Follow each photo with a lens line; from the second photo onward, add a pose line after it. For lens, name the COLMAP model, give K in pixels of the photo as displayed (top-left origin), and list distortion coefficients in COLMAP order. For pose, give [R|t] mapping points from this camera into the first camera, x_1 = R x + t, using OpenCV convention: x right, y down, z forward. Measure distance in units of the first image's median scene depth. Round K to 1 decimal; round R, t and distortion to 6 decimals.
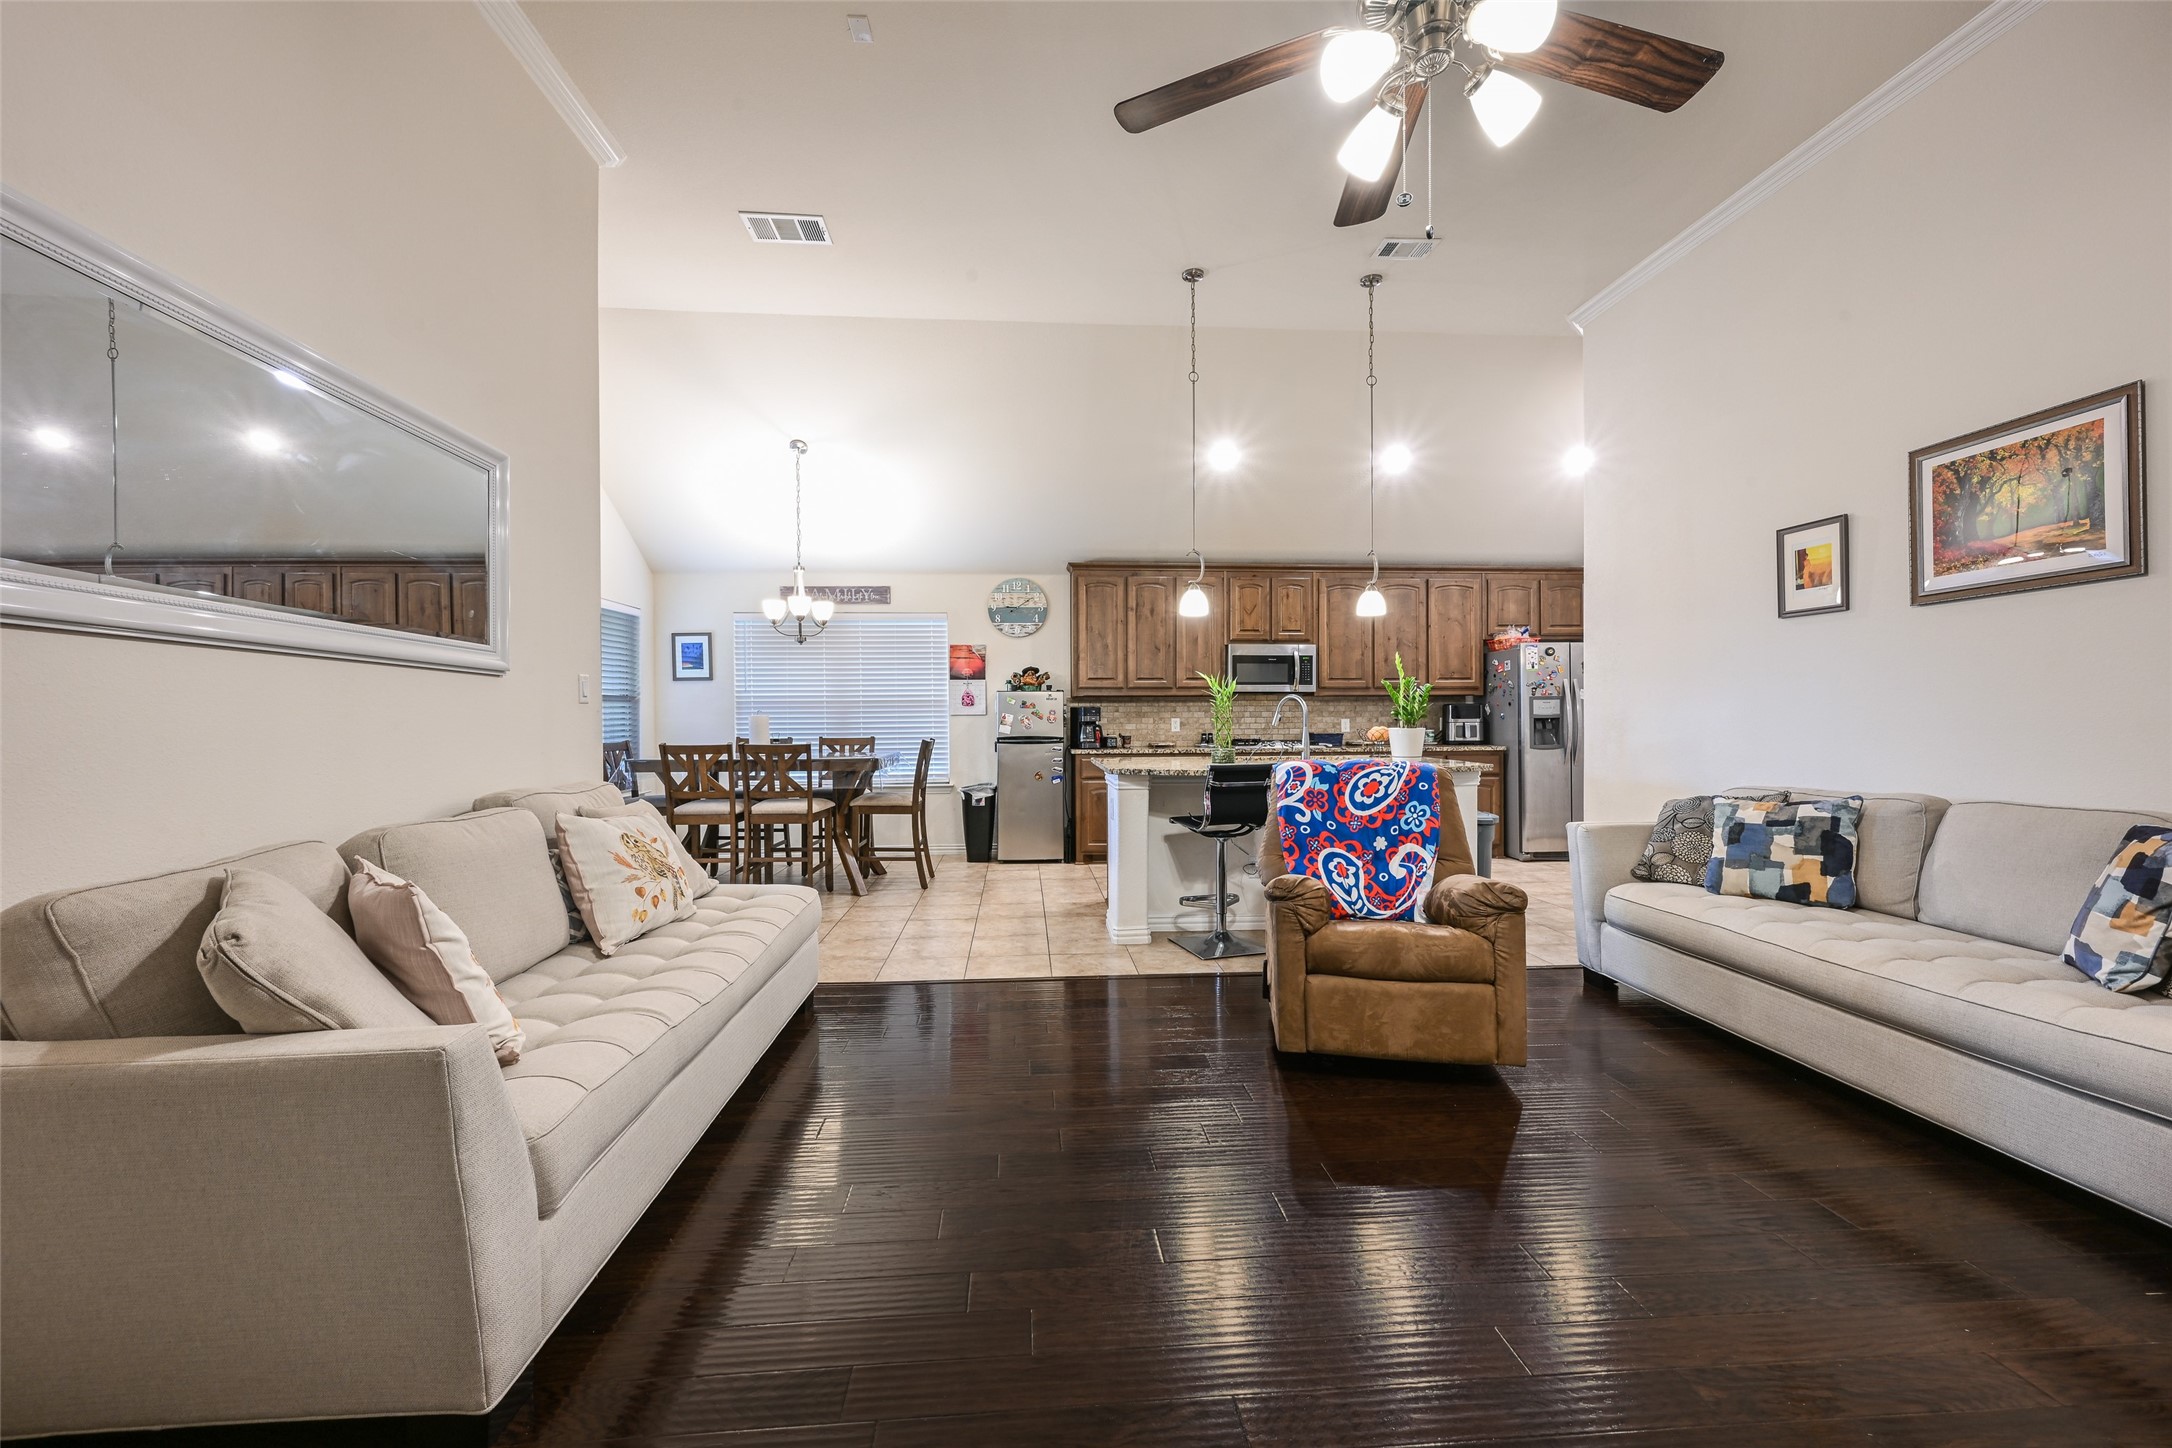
lens RADIAL K [[857.5, 0, 1036.0], [0, 857.5, 716.5], [0, 0, 1]] dist [0.000009, -0.000027]
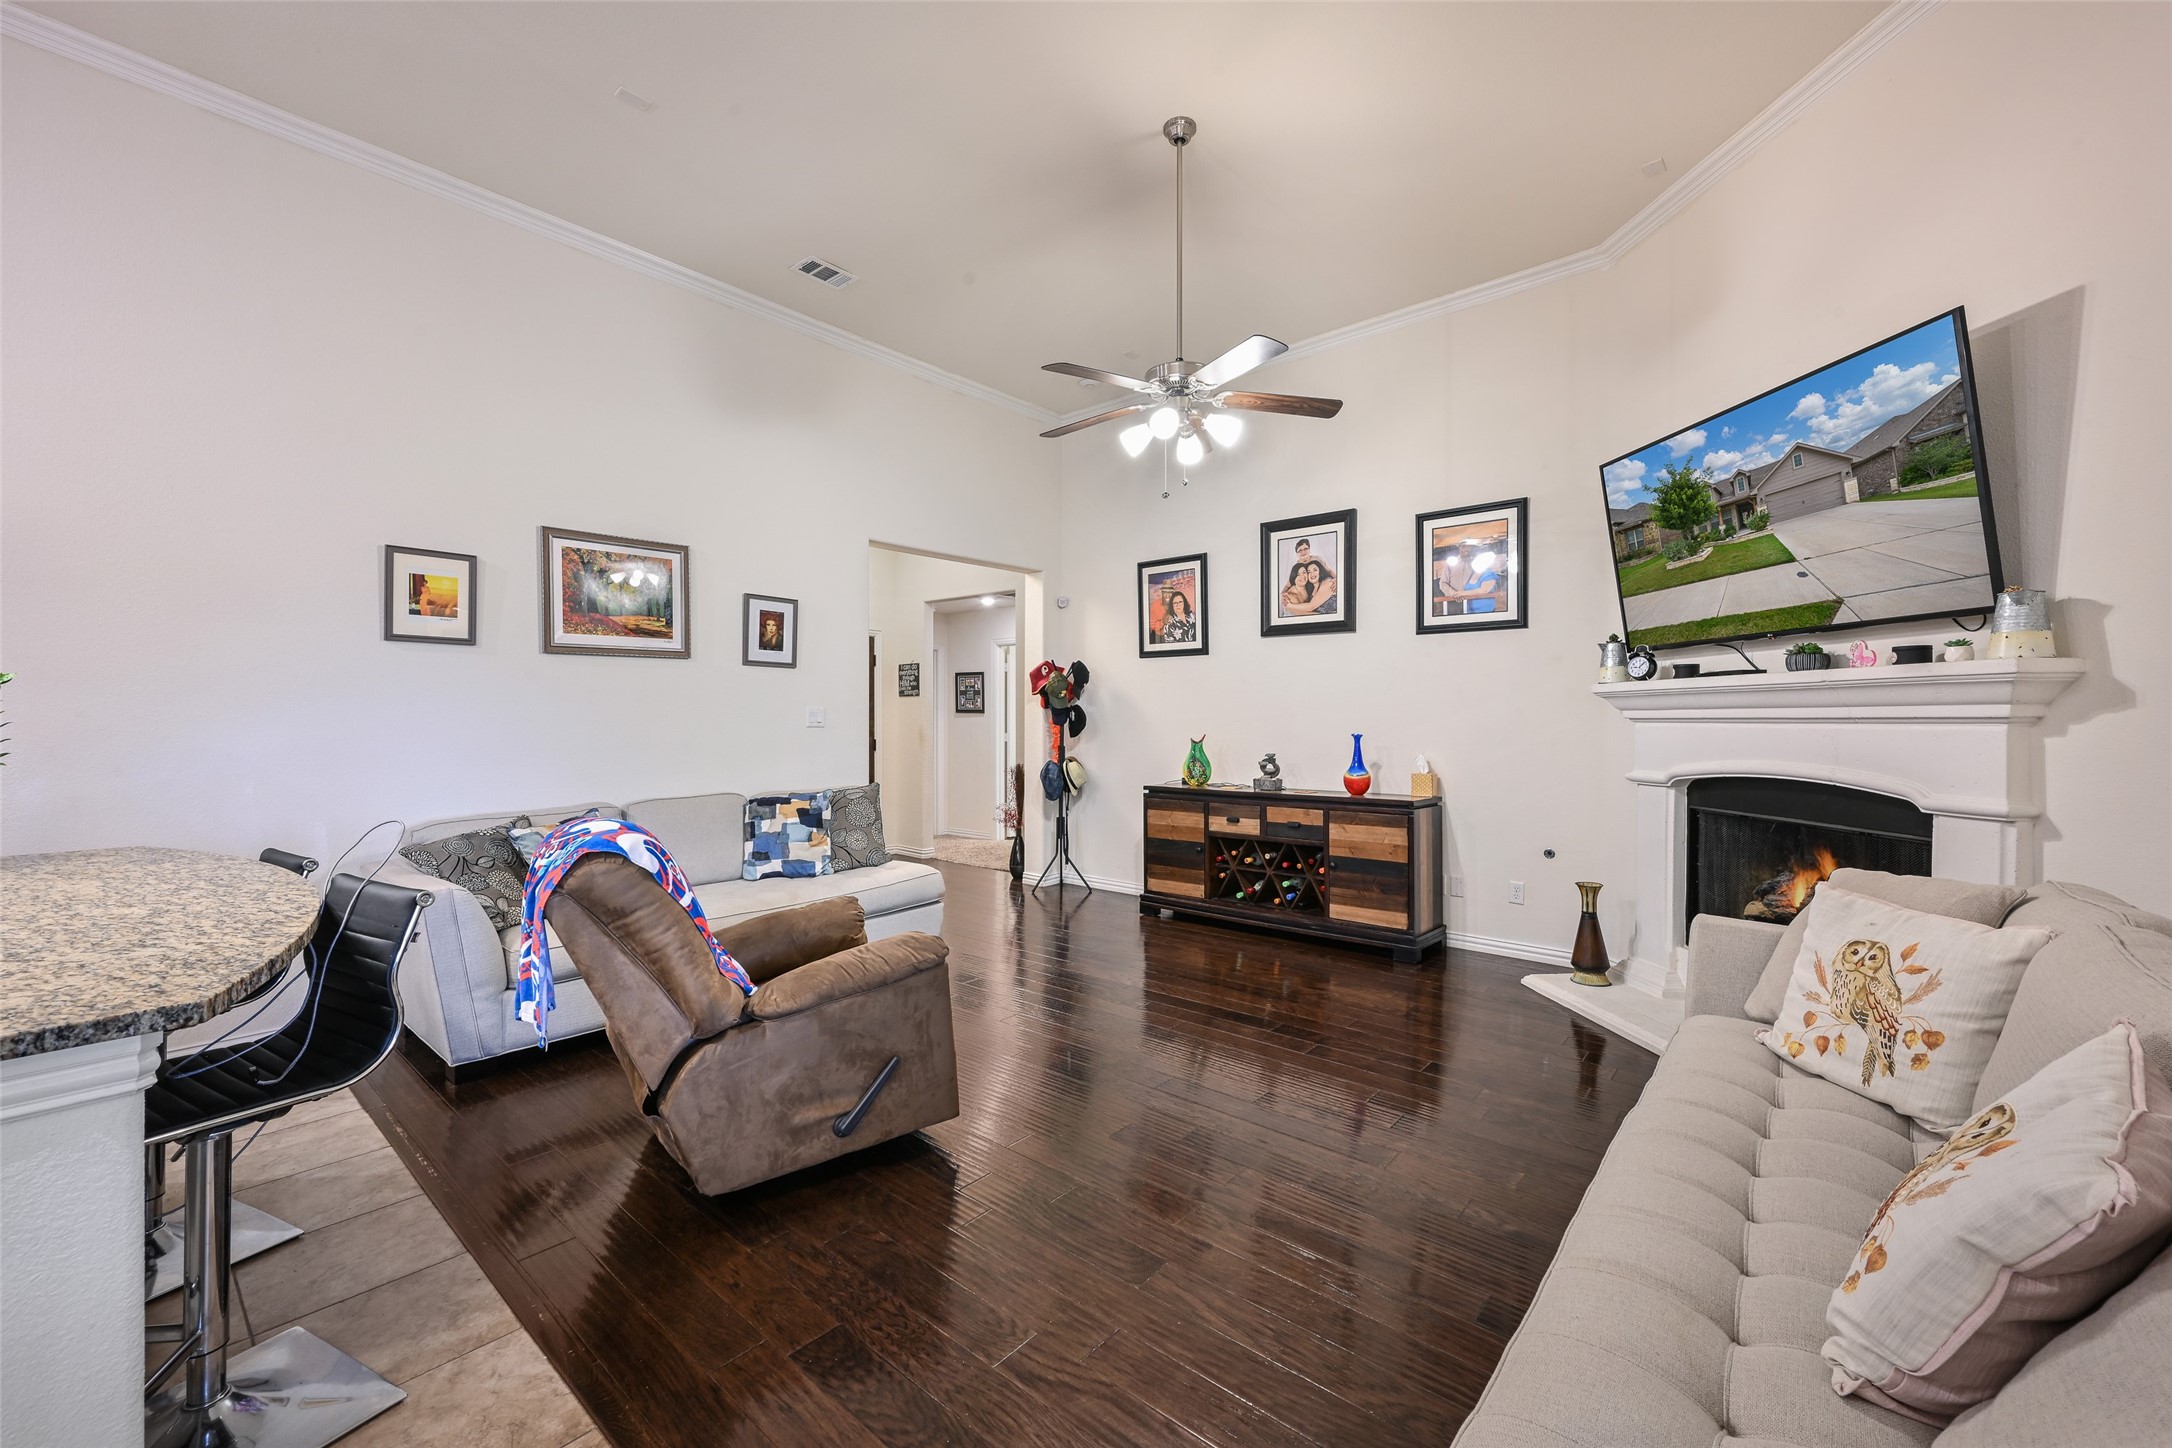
lens RADIAL K [[887.8, 0, 1115.1], [0, 887.8, 717.8], [0, 0, 1]] dist [0.000772, 0.000153]
pose [[-0.759989, 0.003772, 0.649925, -0.185753], [0.002739, 0.999993, -0.002601, -0.014189], [-0.649931, -0.000197, -0.759994, 0.645745]]
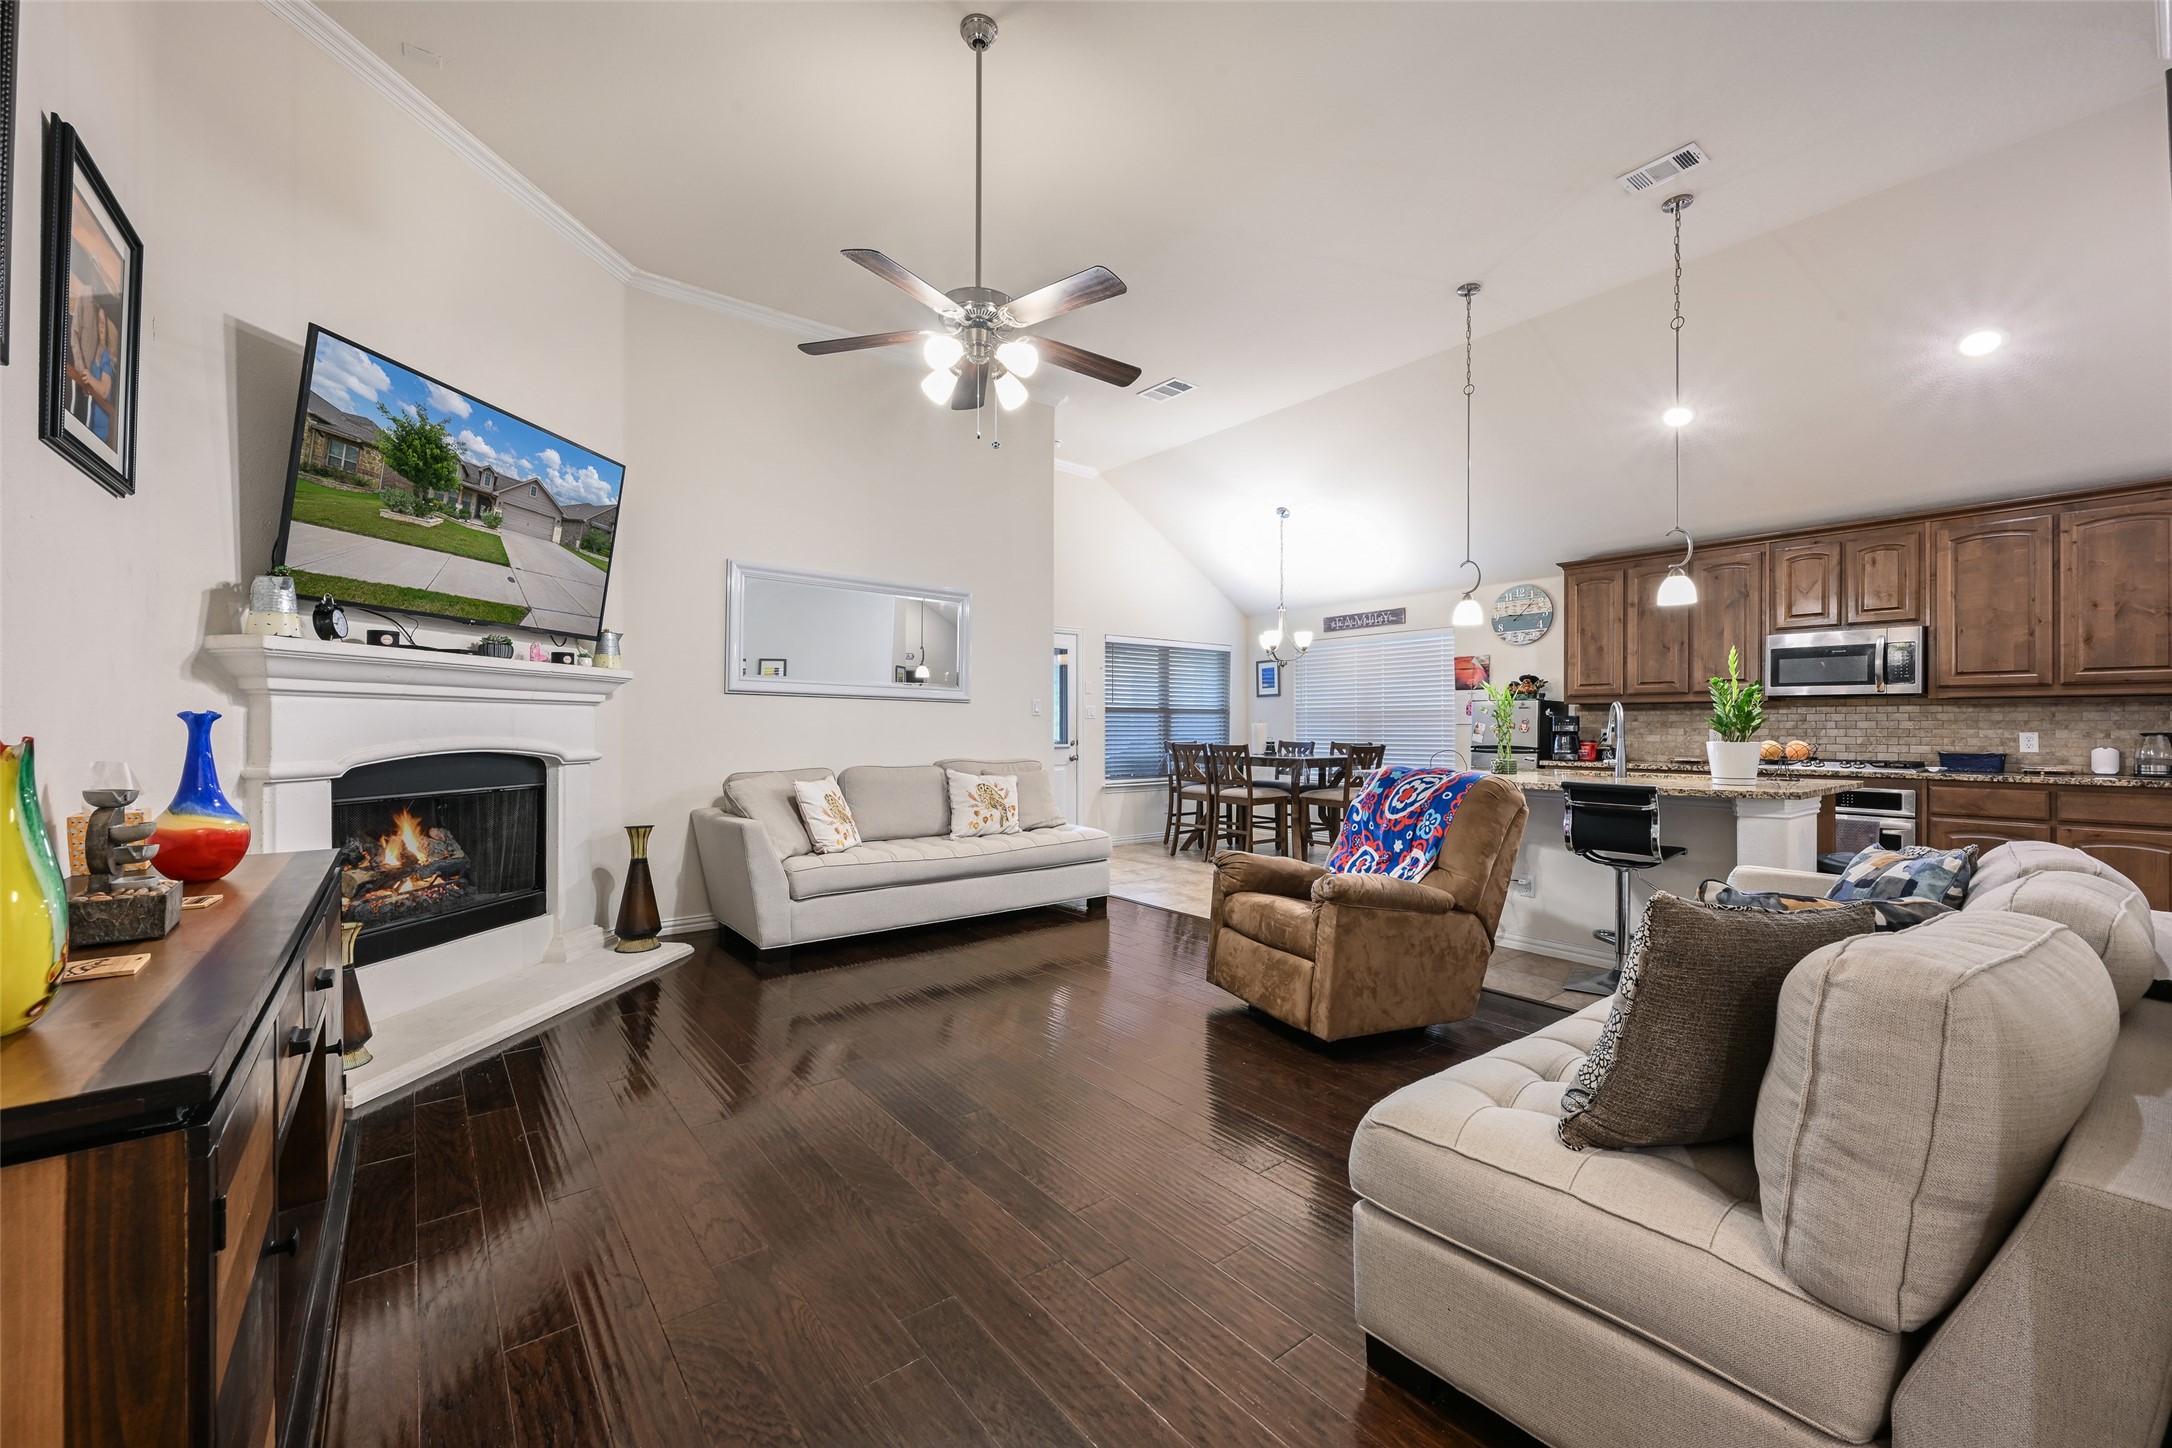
lens RADIAL K [[813.1, 0, 1064.6], [0, 813.1, 718.1], [0, 0, 1]] dist [0.000193, 0.000442]
pose [[0.571973, -0.001802, -0.820270, 0.471303], [-0.004447, 0.999976, -0.005298, -0.001402], [0.820260, 0.006678, 0.571952, 0.040974]]
